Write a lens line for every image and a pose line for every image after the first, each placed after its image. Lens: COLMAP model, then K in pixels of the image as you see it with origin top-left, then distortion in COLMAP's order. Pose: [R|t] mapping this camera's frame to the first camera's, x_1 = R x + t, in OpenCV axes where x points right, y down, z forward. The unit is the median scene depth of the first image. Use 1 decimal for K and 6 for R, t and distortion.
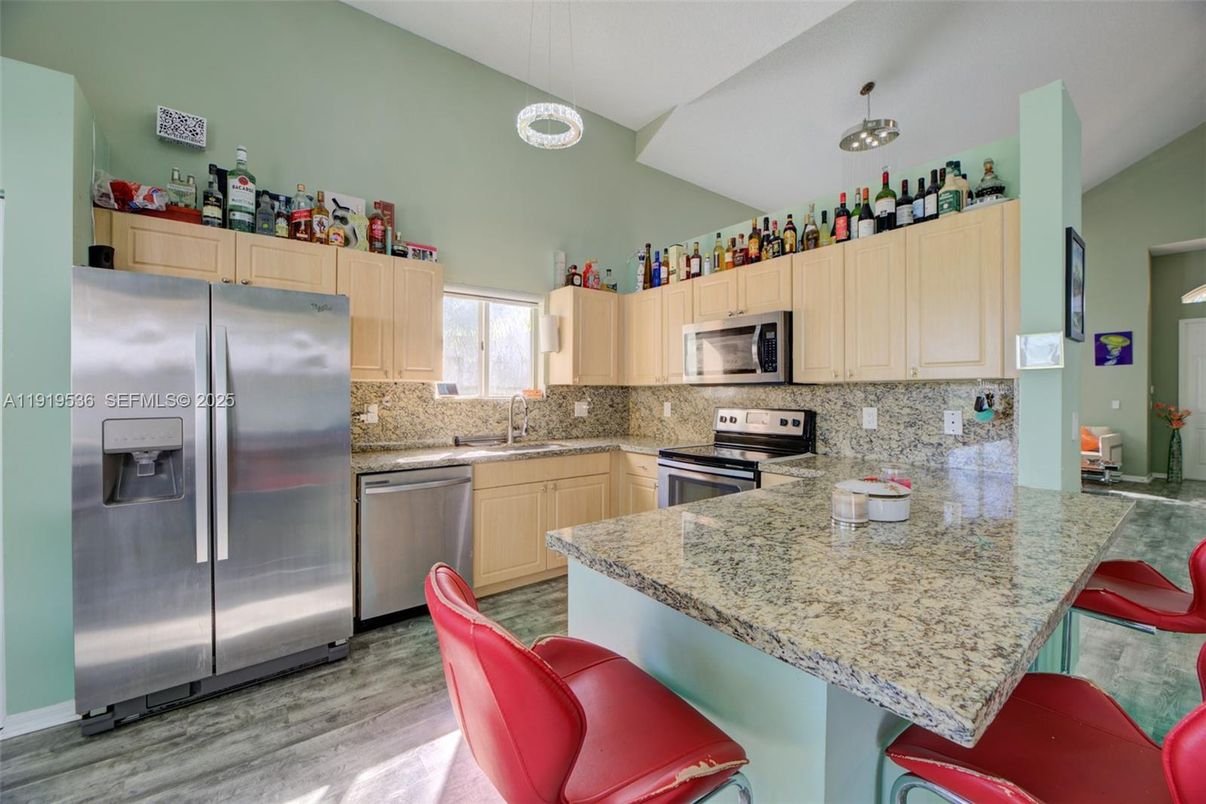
lens RADIAL K [[483.3, 0, 594.4], [0, 483.3, 393.3], [0, 0, 1]] dist [-0.009053, -0.000176]
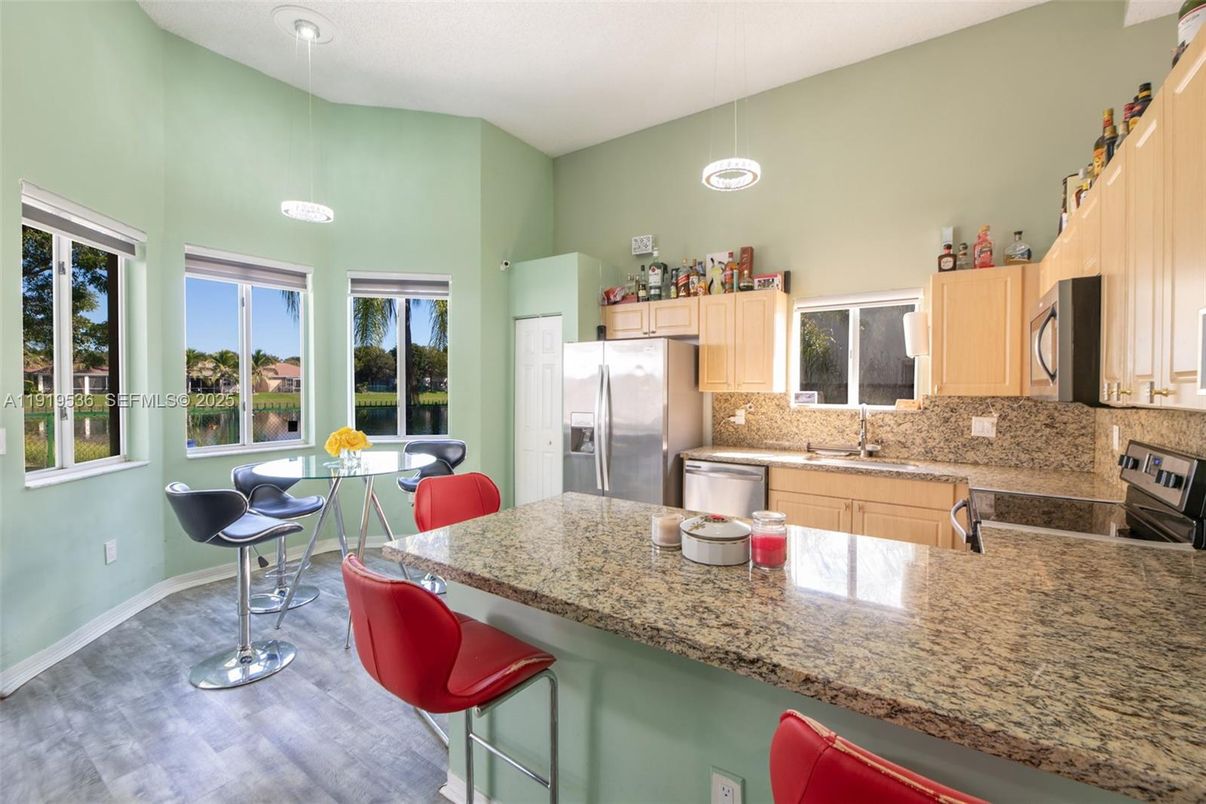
lens RADIAL K [[507.7, 0, 598.3], [0, 507.7, 395.0], [0, 0, 1]] dist [-0.009016, -0.000272]
pose [[0.302789, 0.015767, -0.952927, 0.693770], [-0.004465, 0.999876, 0.015125, -0.033455], [0.953047, -0.000325, 0.302822, 0.238674]]
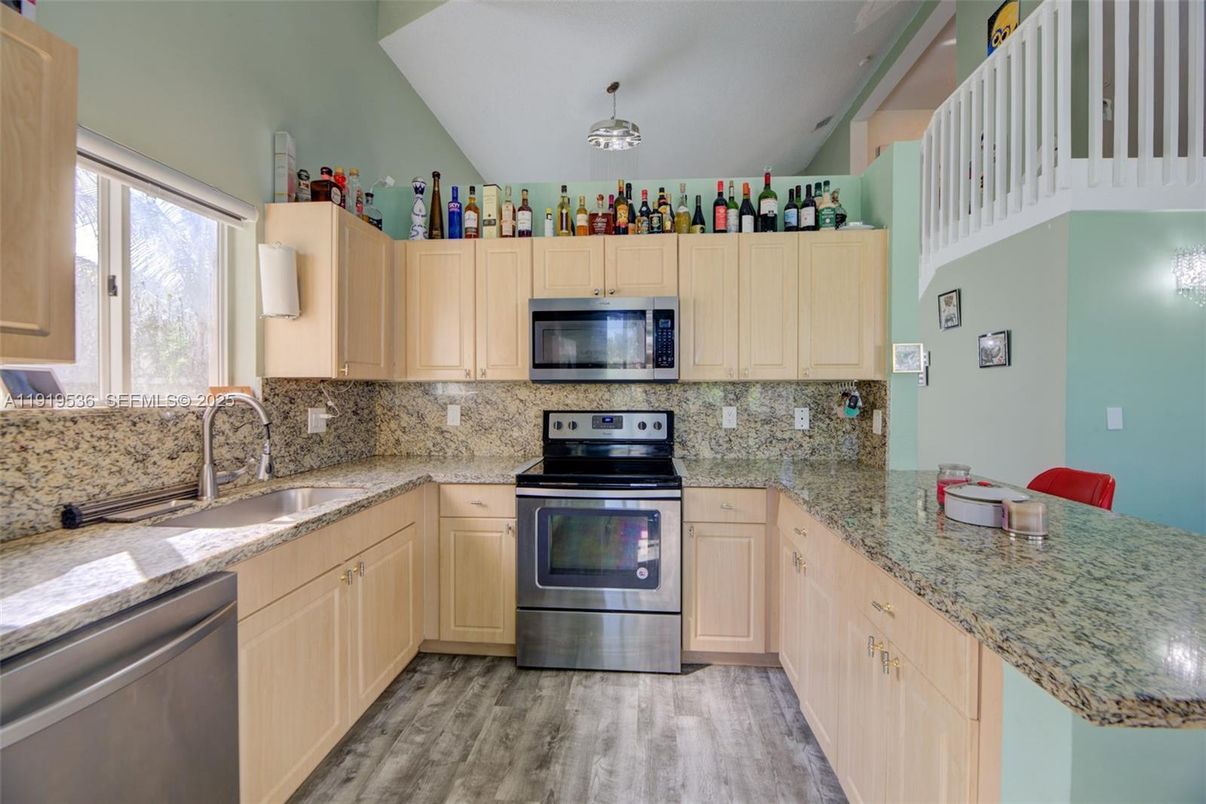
lens RADIAL K [[507.7, 0, 598.3], [0, 507.7, 395.0], [0, 0, 1]] dist [-0.009016, -0.000272]
pose [[0.661944, -0.007869, 0.749512, -0.333448], [0.001218, 0.999955, 0.009422, -0.003829], [-0.749552, -0.005323, 0.661924, 0.436865]]
